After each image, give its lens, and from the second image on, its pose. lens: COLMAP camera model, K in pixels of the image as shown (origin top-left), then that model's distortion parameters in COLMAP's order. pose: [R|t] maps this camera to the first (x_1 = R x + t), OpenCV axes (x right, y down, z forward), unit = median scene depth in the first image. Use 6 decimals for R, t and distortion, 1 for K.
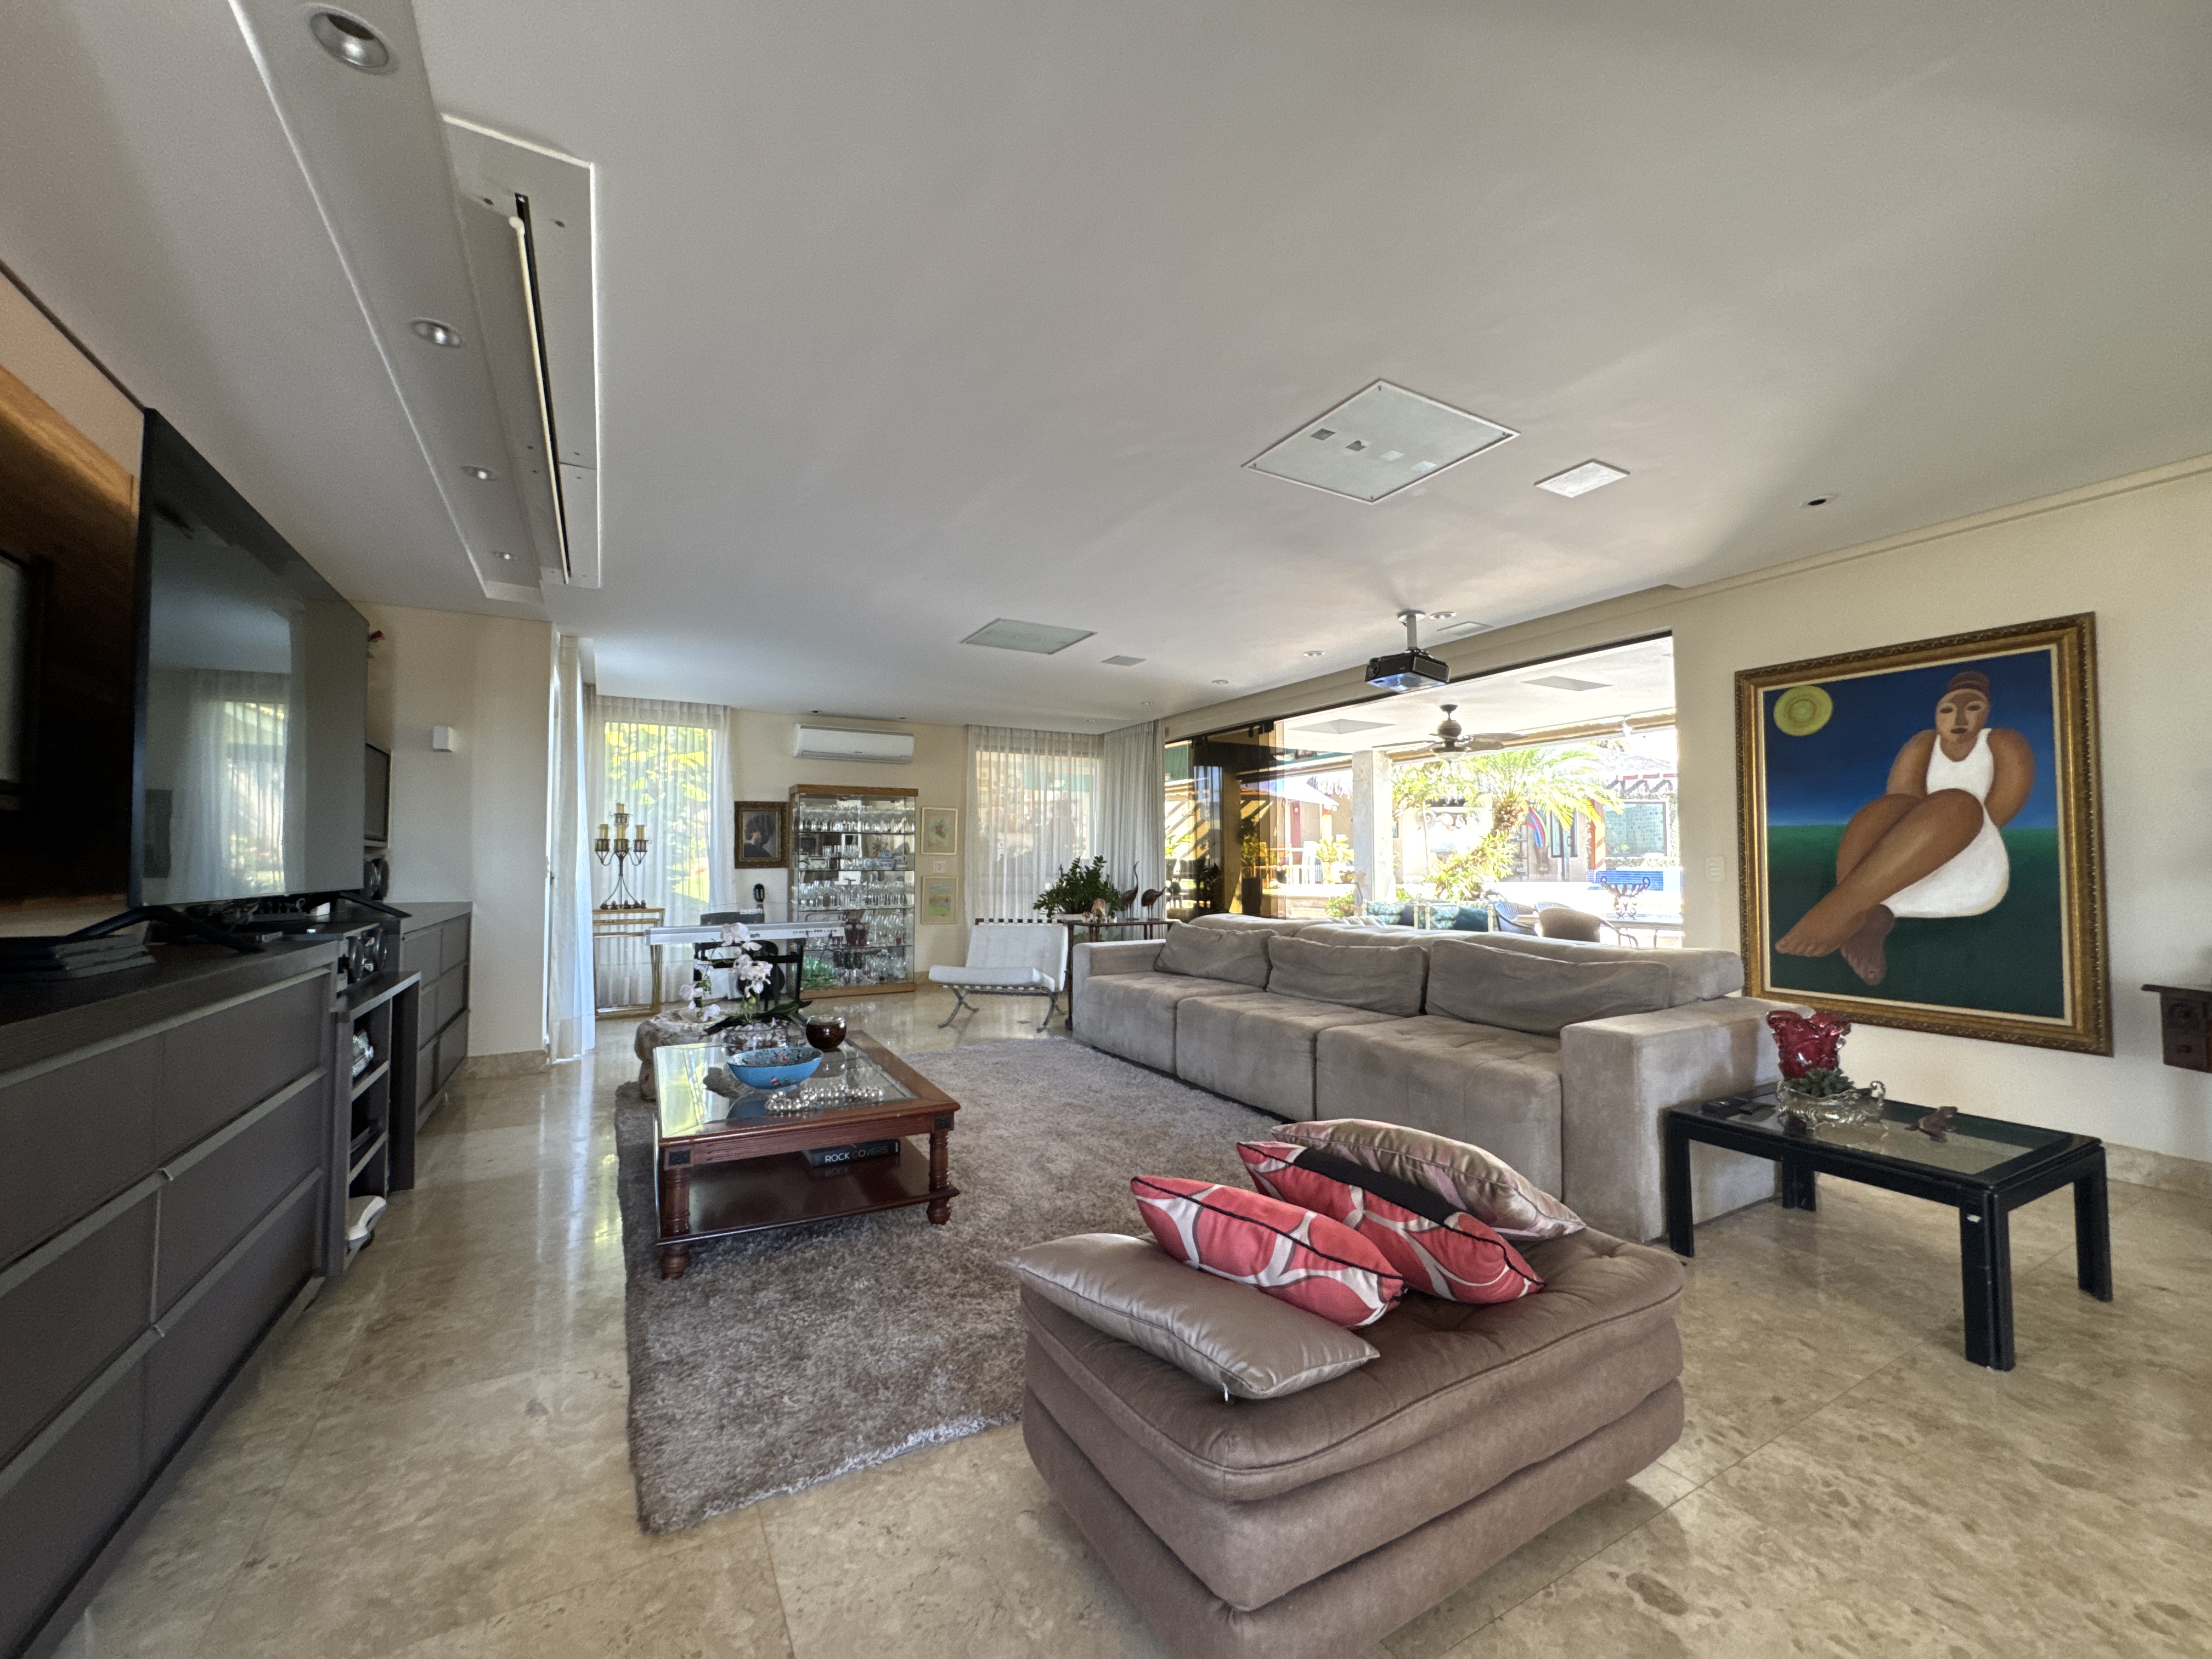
lens RADIAL K [[887.1, 0, 1099.9], [0, 887.1, 835.3], [0, 0, 1]] dist [-0.003924, -0.000033]
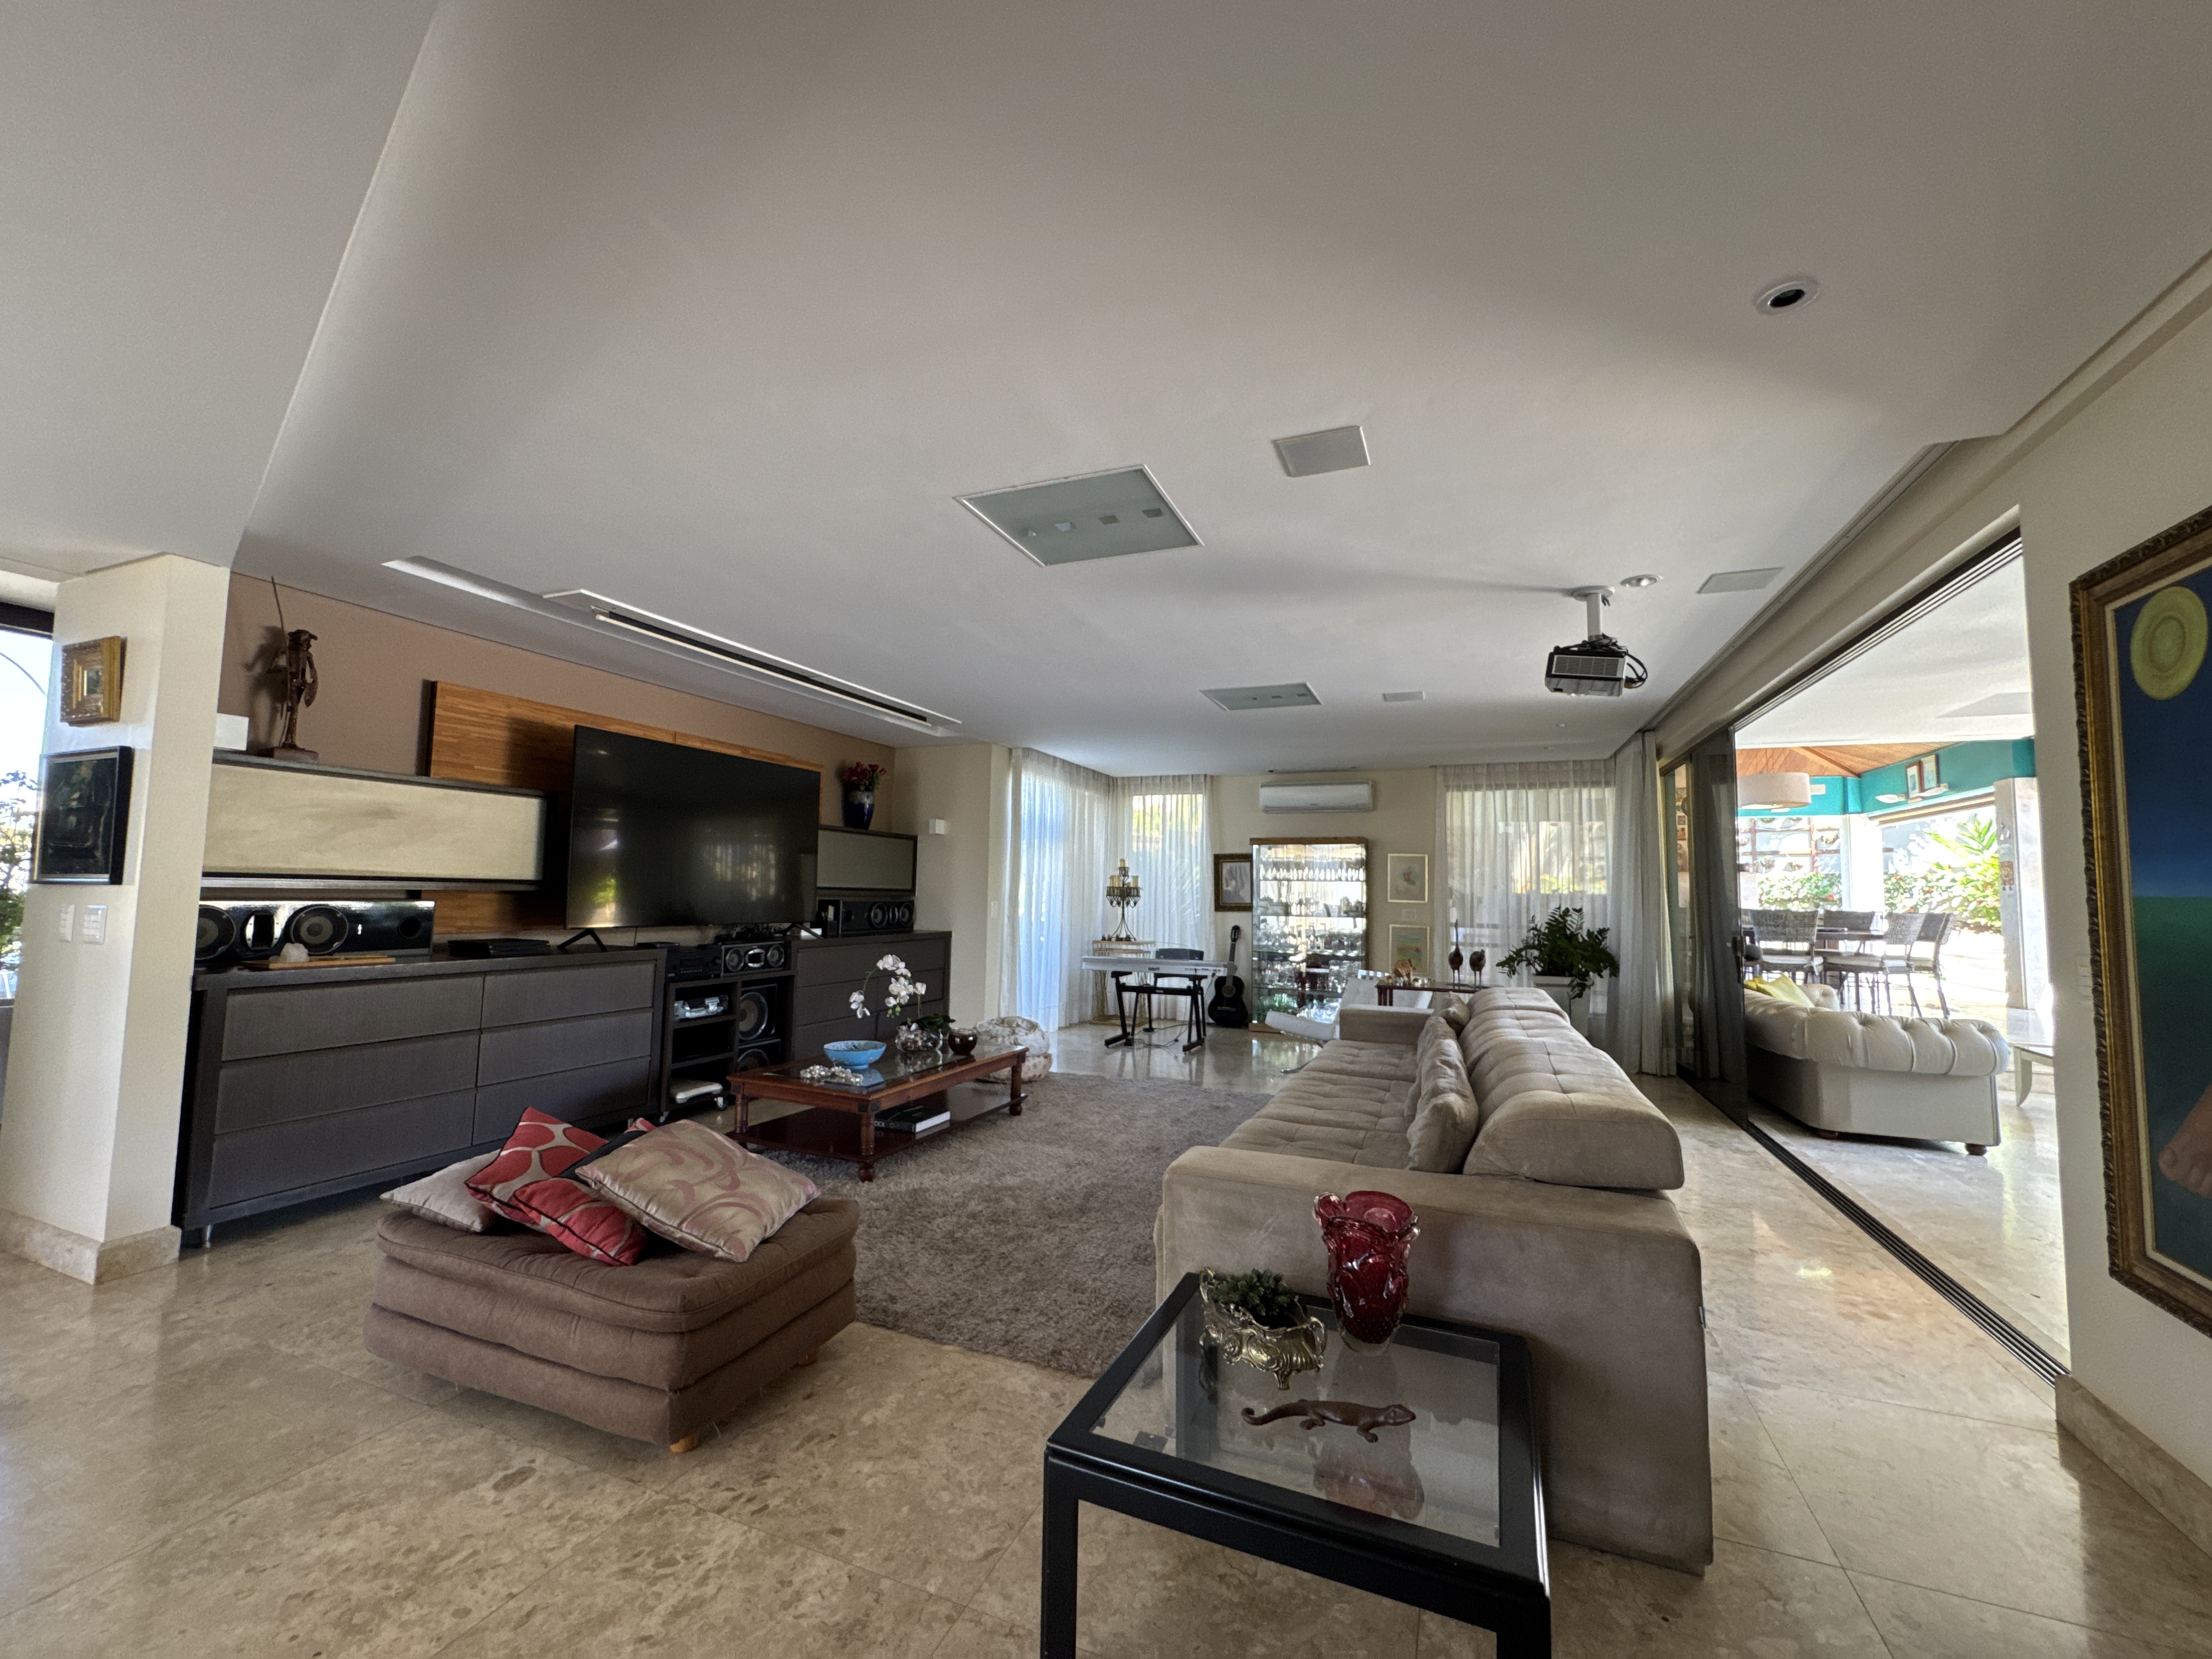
lens RADIAL K [[887.1, 0, 1098.0], [0, 887.1, 829.5], [0, 0, 1]] dist [-0.003924, -0.000033]
pose [[0.615875, -0.043816, -0.786625, 0.680985], [0.009337, 0.998788, -0.048324, -0.024325], [0.787789, 0.022416, 0.615538, 0.246655]]
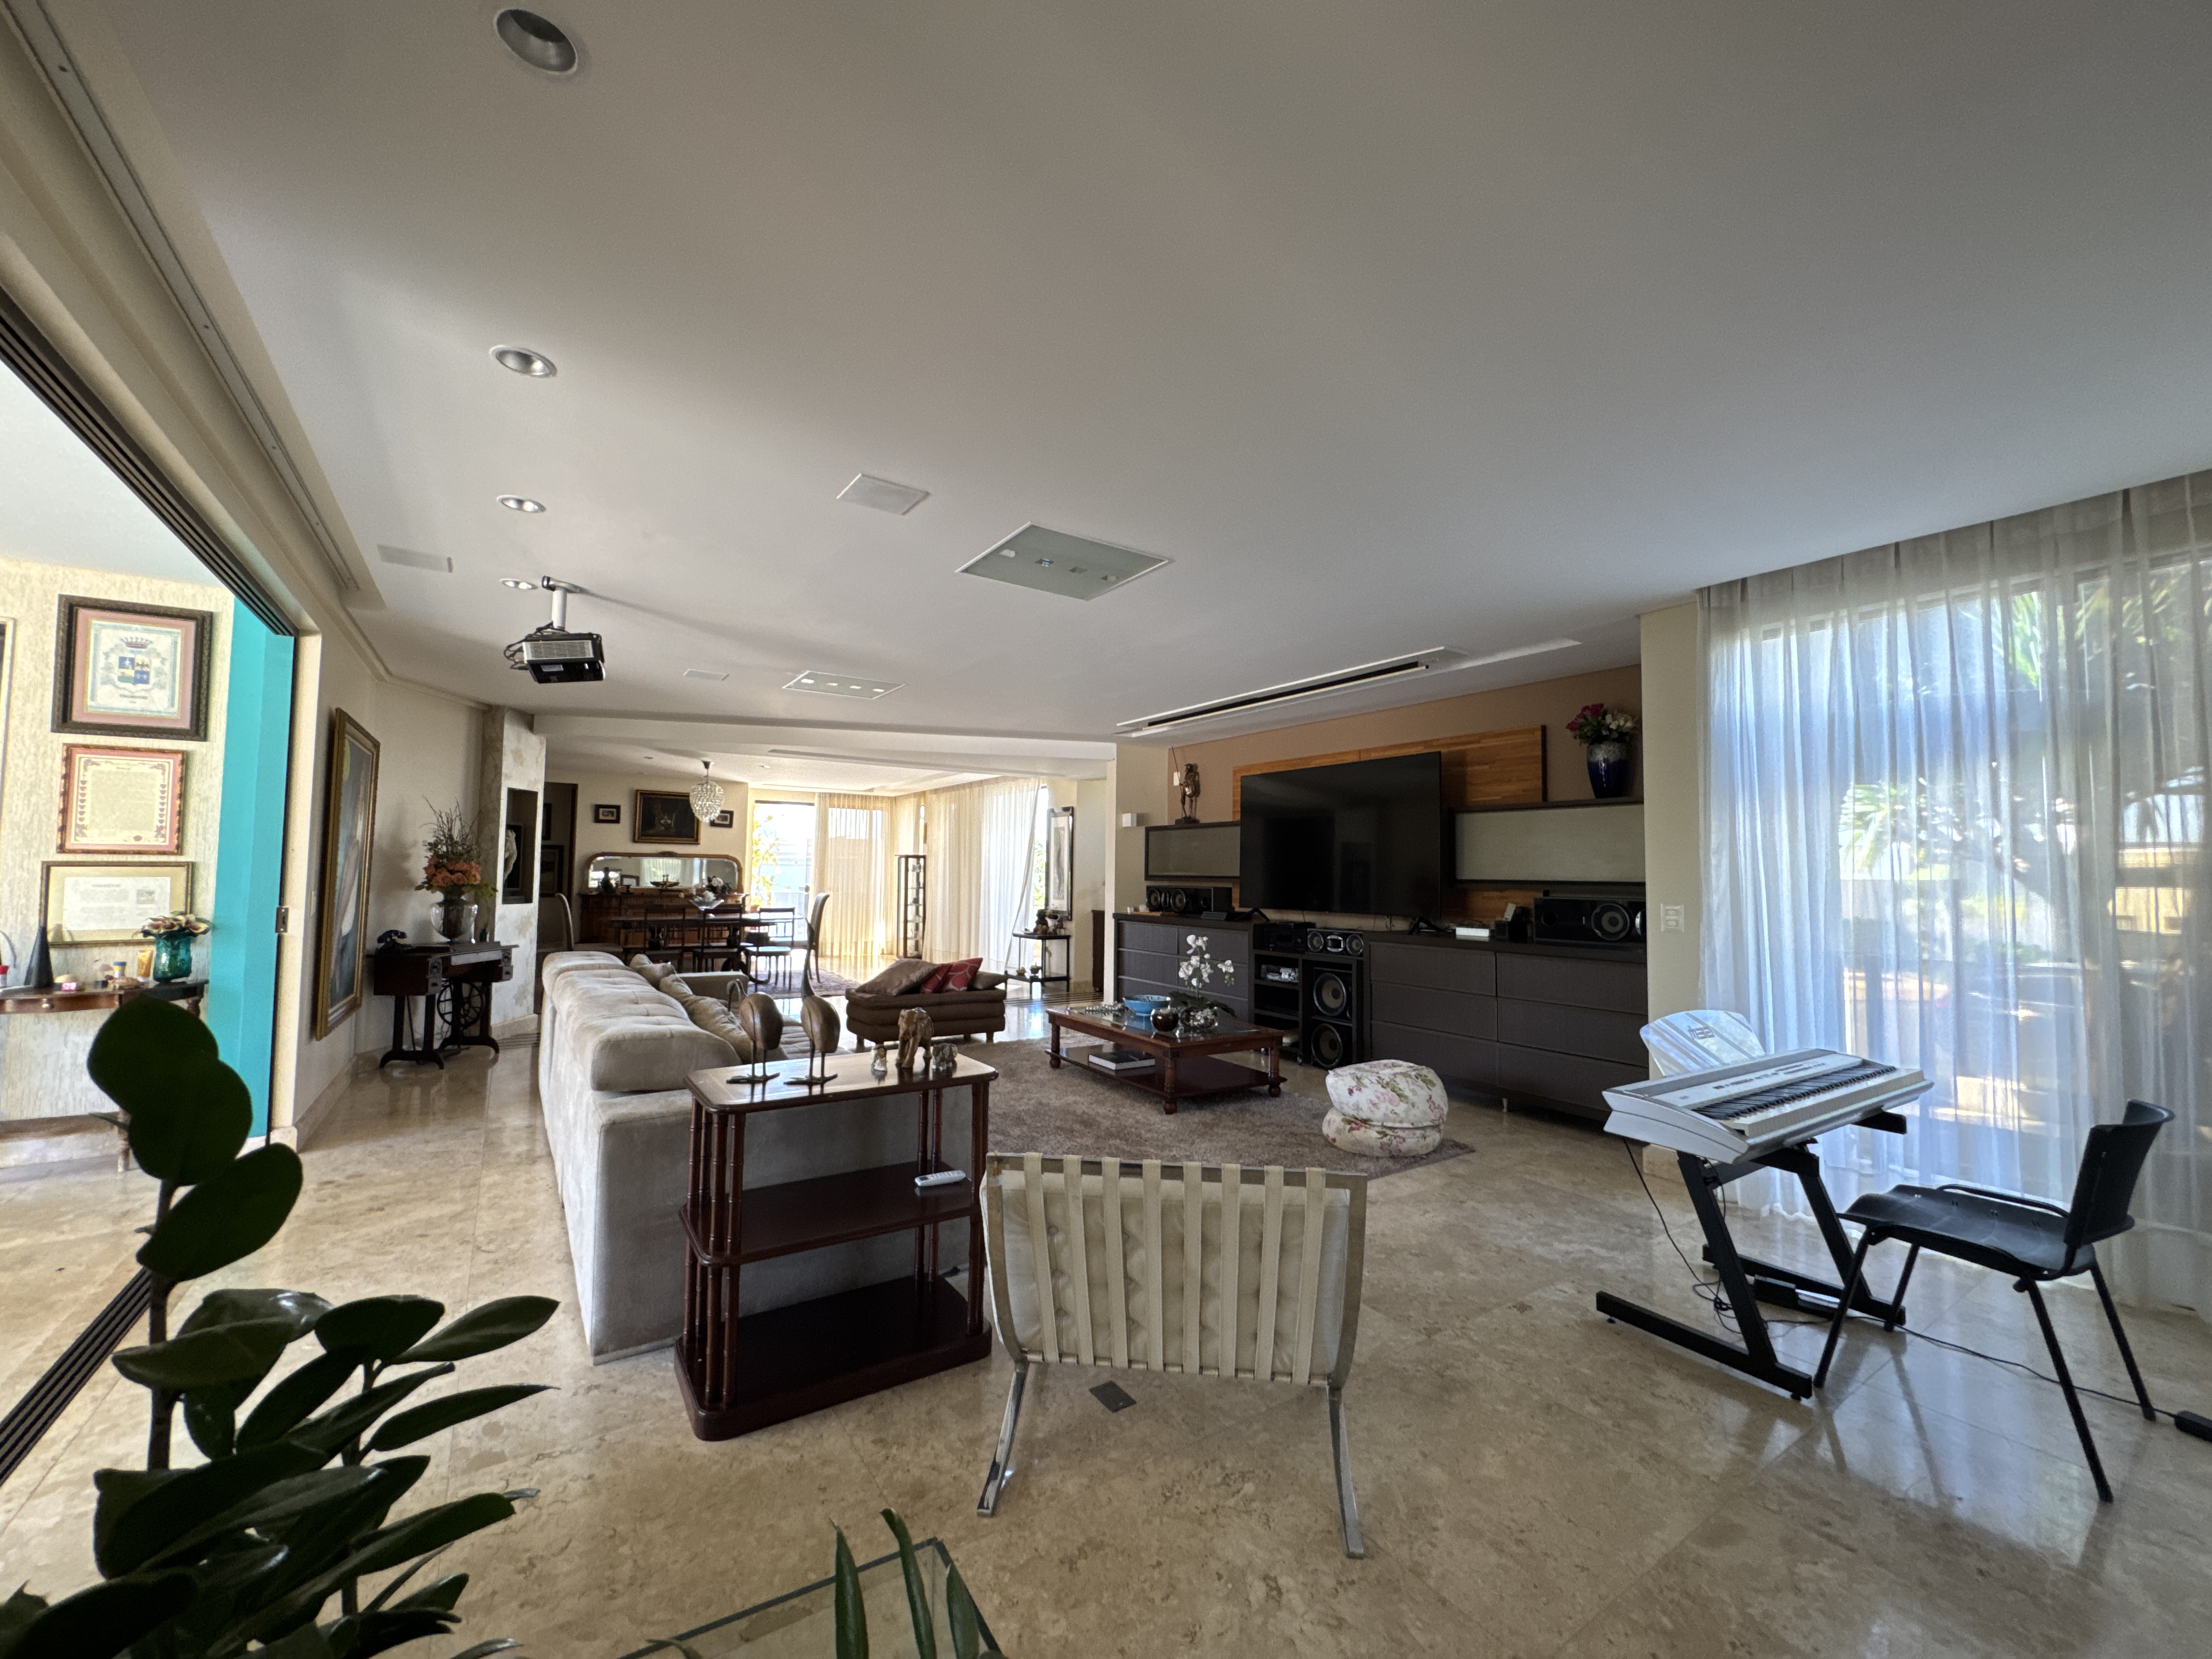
lens RADIAL K [[887.1, 0, 1114.4], [0, 887.1, 826.2], [0, 0, 1]] dist [-0.003924, -0.000033]
pose [[-0.996561, -0.013507, -0.081758, -0.071743], [-0.006193, 0.996006, -0.089066, 0.028828], [0.082634, -0.088253, -0.992665, 1.833987]]
